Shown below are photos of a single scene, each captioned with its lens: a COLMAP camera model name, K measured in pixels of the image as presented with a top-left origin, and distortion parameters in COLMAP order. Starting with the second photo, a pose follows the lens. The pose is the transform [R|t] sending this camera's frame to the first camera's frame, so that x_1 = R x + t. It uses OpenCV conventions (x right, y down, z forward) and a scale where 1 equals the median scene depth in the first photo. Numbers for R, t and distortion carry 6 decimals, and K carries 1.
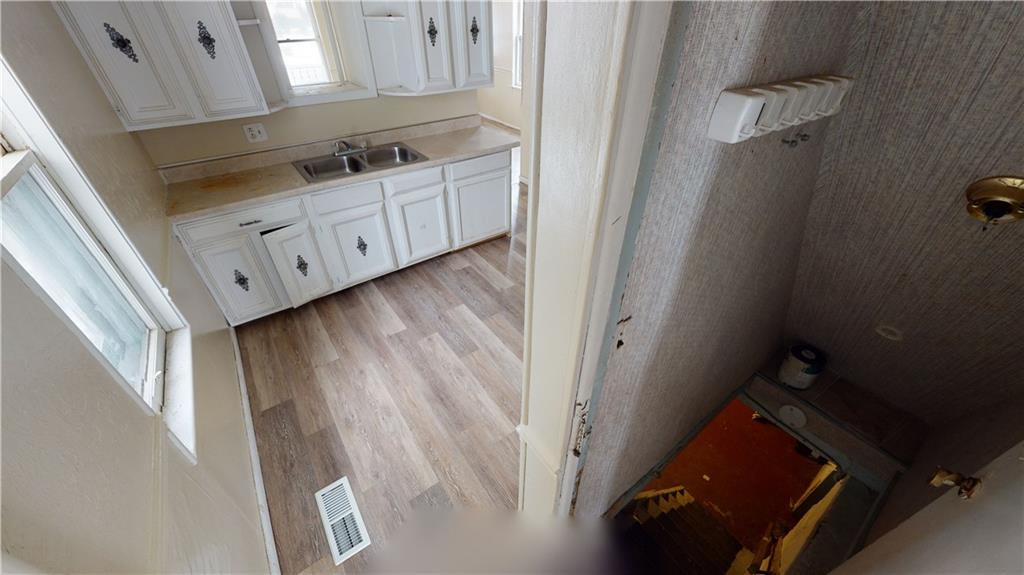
lens RADIAL K [[376.7, 0, 512.1], [0, 376.7, 291.0], [0, 0, 1]] dist [-0.002898, 0.000588]
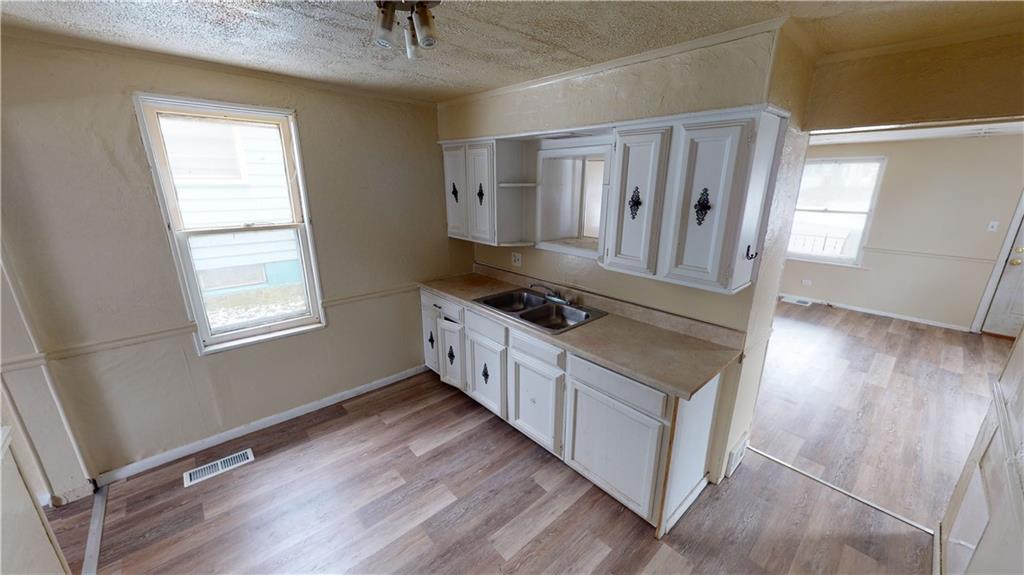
lens RADIAL K [[376.7, 0, 511.4], [0, 376.7, 287.6], [0, 0, 1]] dist [-0.002898, 0.000588]
pose [[0.103485, 0.278706, -0.954785, 0.512317], [-0.605024, 0.779556, 0.161980, -0.510334], [0.789454, 0.560905, 0.249296, 0.687016]]
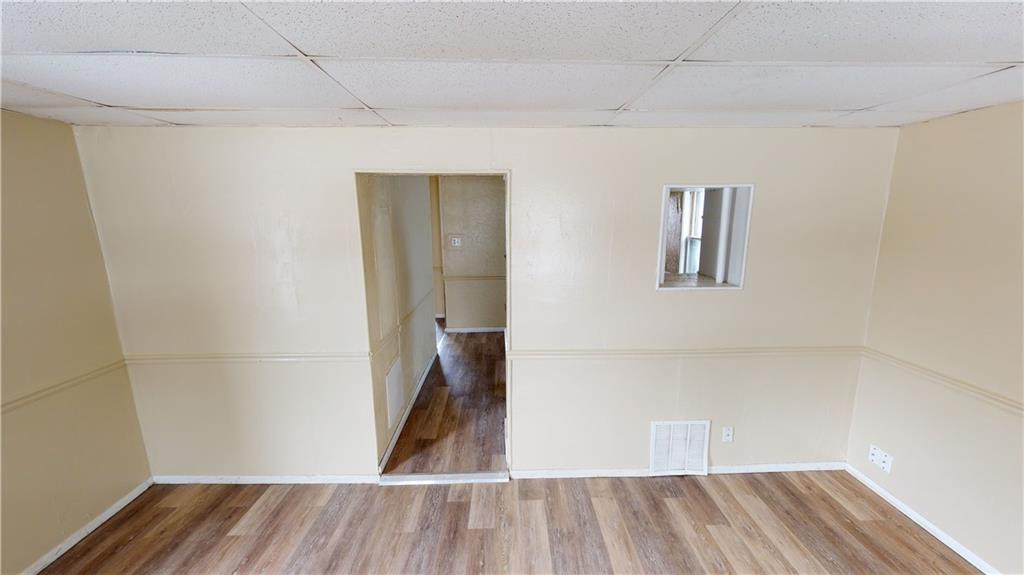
lens RADIAL K [[376.7, 0, 512.4], [0, 376.7, 288.4], [0, 0, 1]] dist [-0.002898, 0.000588]
pose [[-0.825387, -0.097263, 0.556126, -0.727858], [0.349118, 0.686195, 0.638163, -1.339410], [-0.443680, 0.720886, -0.532421, 1.799342]]
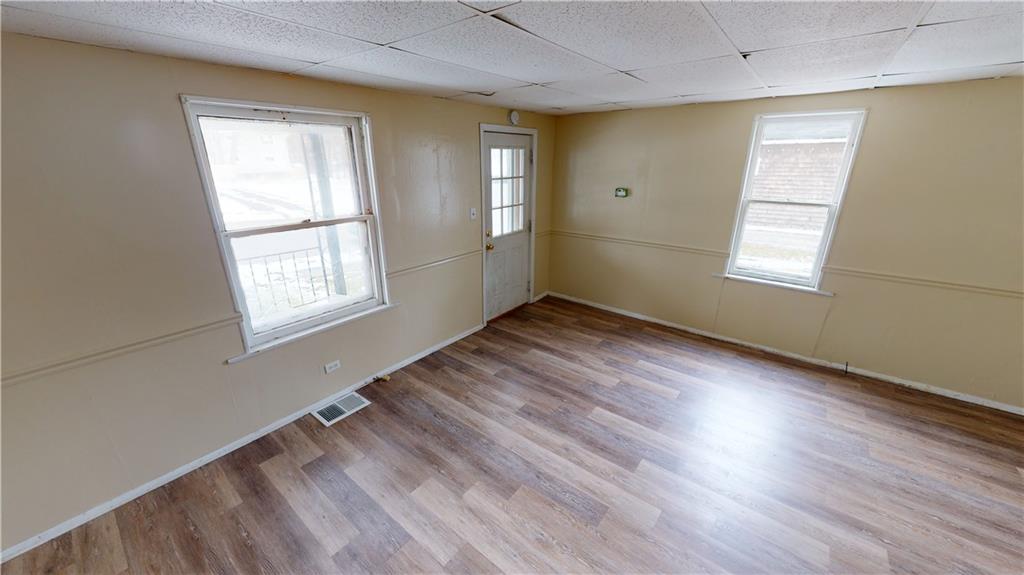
lens RADIAL K [[376.7, 0, 512.7], [0, 376.7, 287.7], [0, 0, 1]] dist [-0.002898, 0.000588]
pose [[0.960997, -0.086621, 0.262643, -1.131890], [0.166327, 0.939759, -0.298645, -1.005911], [-0.220952, 0.330682, 0.917513, 1.353518]]
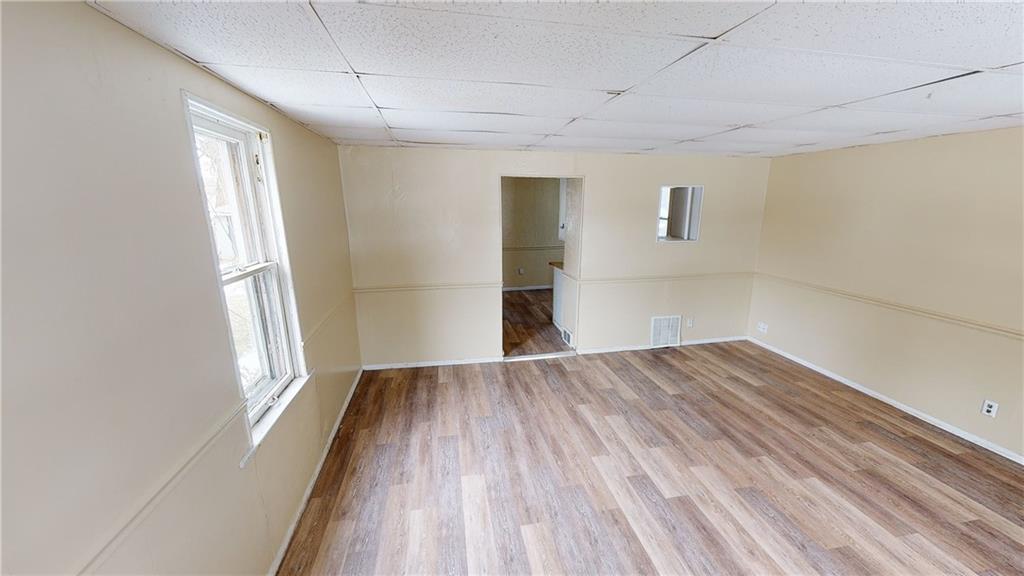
lens RADIAL K [[376.7, 0, 515.1], [0, 376.7, 289.3], [0, 0, 1]] dist [-0.002898, 0.000588]
pose [[-0.910697, -0.088687, 0.403441, -0.634988], [0.253482, 0.651181, 0.715339, -1.846345], [-0.326155, 0.753723, -0.570548, 2.465532]]
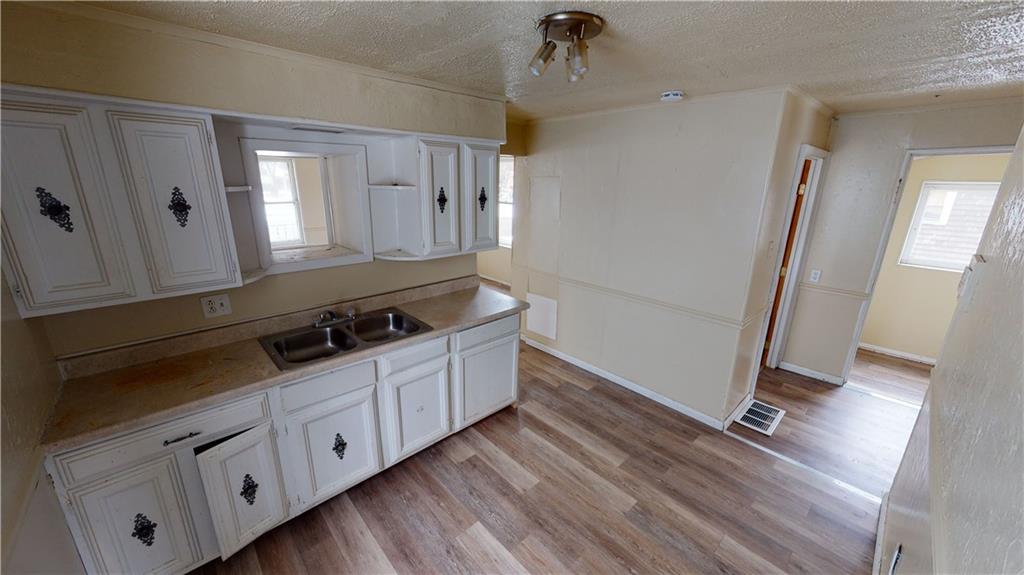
lens RADIAL K [[376.7, 0, 512.5], [0, 376.7, 288.6], [0, 0, 1]] dist [-0.002898, 0.000588]
pose [[0.992022, -0.017260, 0.124876, -0.152735], [0.060676, 0.933667, -0.352965, -0.128962], [-0.110500, 0.357726, 0.927266, 0.172841]]
